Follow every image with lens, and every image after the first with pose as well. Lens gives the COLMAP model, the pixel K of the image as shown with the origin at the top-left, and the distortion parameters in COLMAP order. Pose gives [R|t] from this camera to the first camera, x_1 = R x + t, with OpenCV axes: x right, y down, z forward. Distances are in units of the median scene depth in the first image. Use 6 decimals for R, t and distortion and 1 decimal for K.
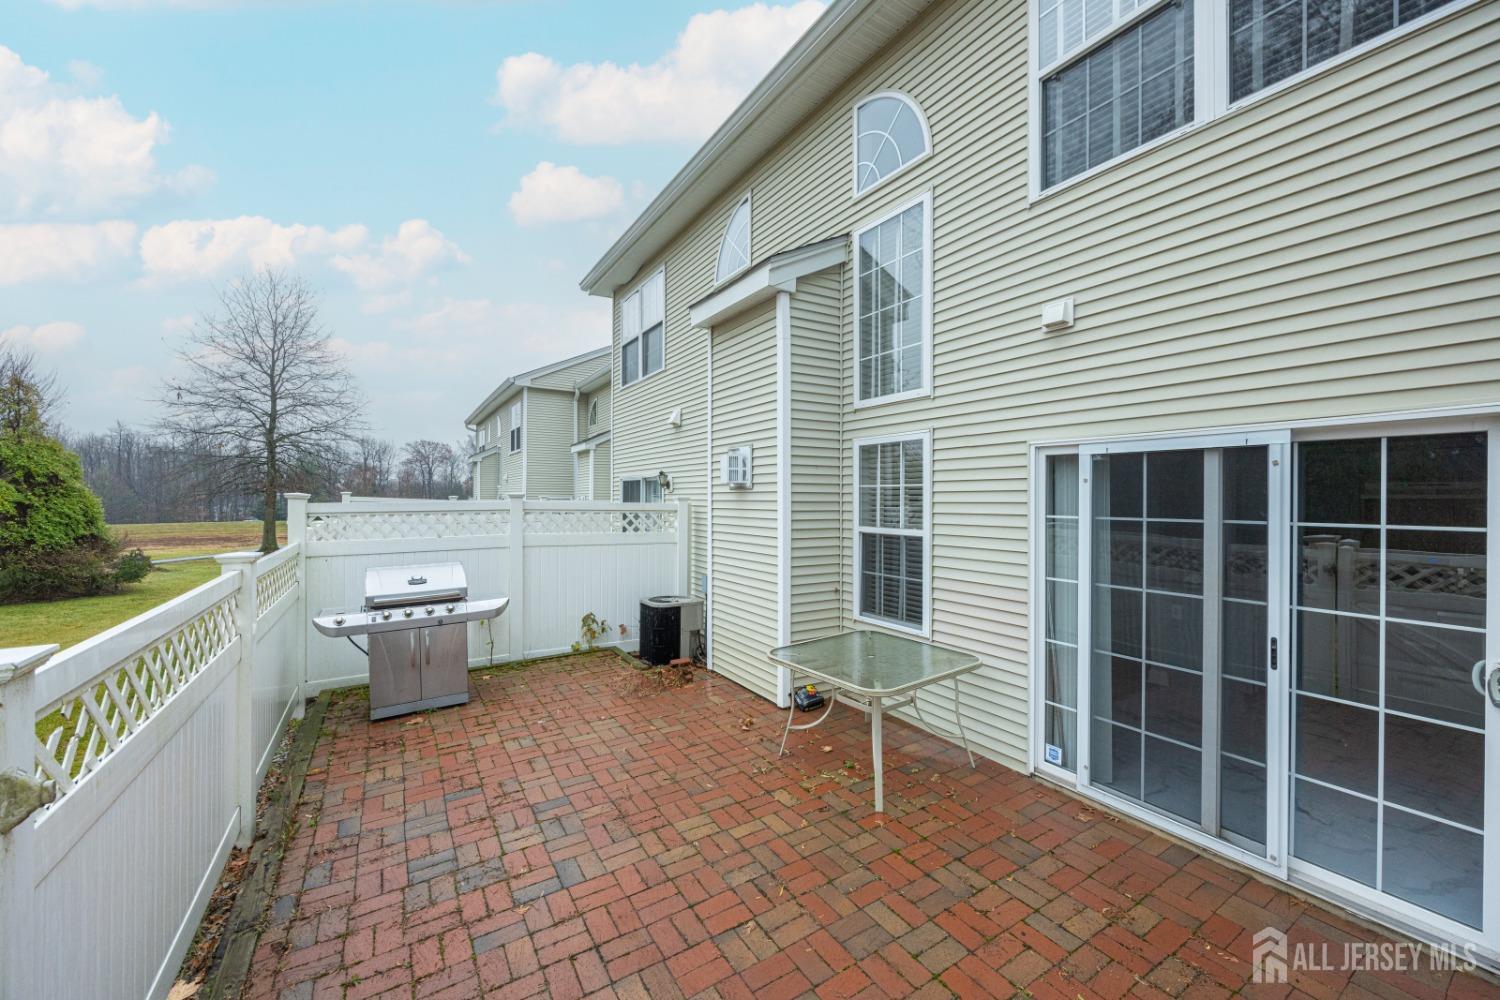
lens RADIAL K [[560.0, 0, 750.8], [0, 560.0, 496.4], [0, 0, 1]] dist [-0.000797, 0.000006]
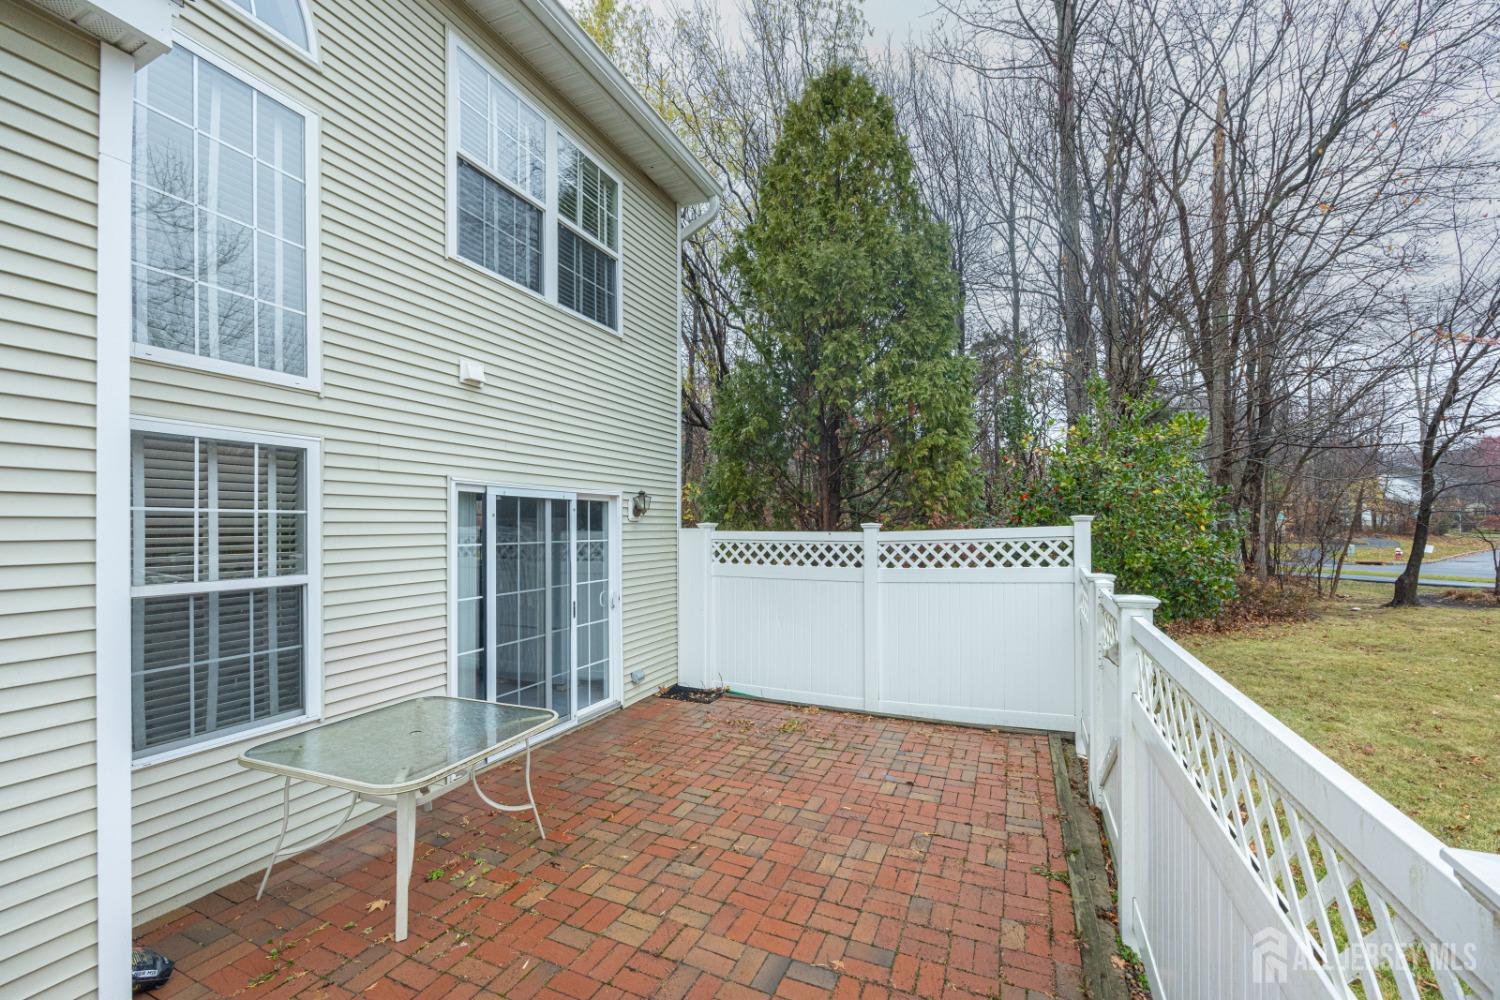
lens RADIAL K [[588.1, 0, 782.9], [0, 588.1, 528.6], [0, 0, 1]] dist [0.000149, 0.000052]
pose [[-0.571388, 0.000059, 0.820680, -0.746144], [0.006380, 0.999970, 0.004370, 0.001754], [-0.820655, 0.007733, -0.571371, 1.046844]]
